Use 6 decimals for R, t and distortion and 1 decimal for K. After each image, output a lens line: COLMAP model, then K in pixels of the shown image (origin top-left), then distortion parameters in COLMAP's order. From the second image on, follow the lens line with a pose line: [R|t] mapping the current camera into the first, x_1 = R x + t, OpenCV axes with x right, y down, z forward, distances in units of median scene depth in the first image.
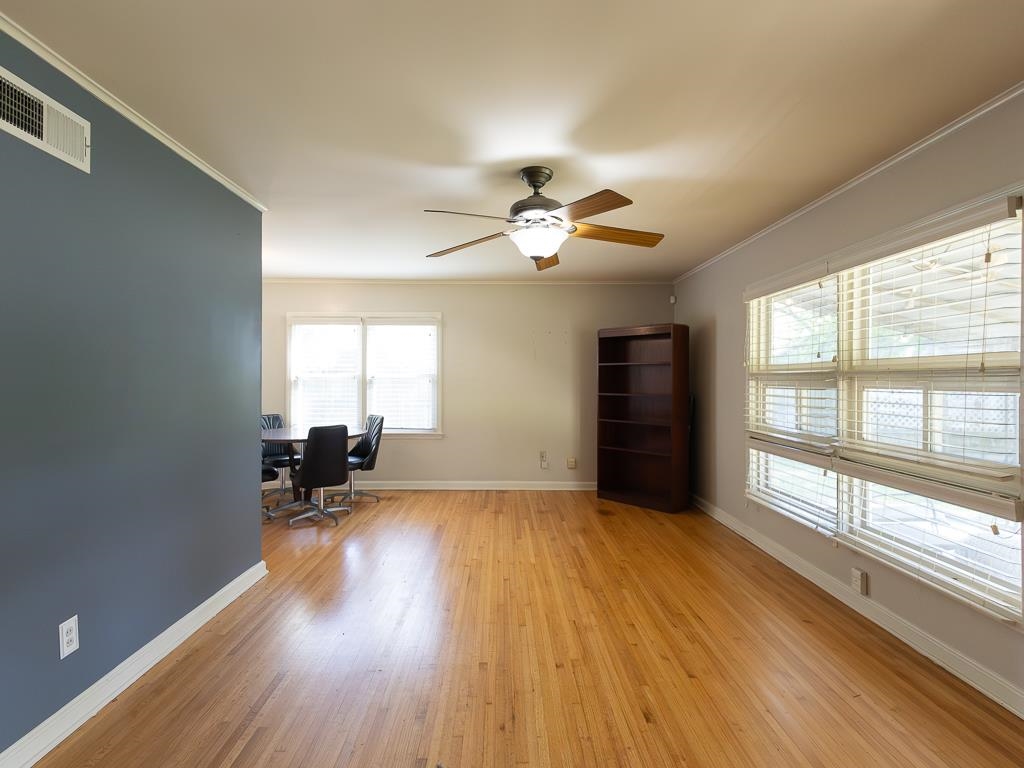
lens RADIAL K [[526.2, 0, 501.2], [0, 526.2, 384.2], [0, 0, 1]] dist [0.013177, -0.001789]
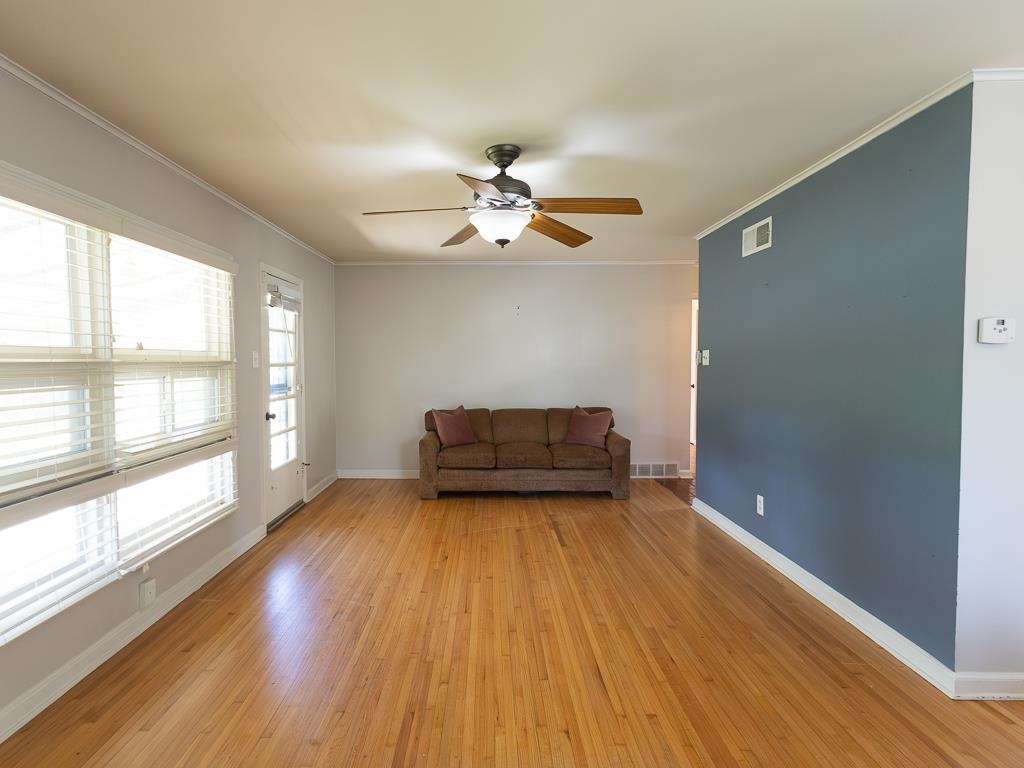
lens RADIAL K [[526.2, 0, 501.2], [0, 526.2, 384.2], [0, 0, 1]] dist [0.013177, -0.001789]
pose [[-0.999684, 0.004218, -0.024778, 0.095066], [0.002875, 0.998538, 0.053985, -0.034256], [0.024969, 0.053896, -0.998234, 1.972196]]
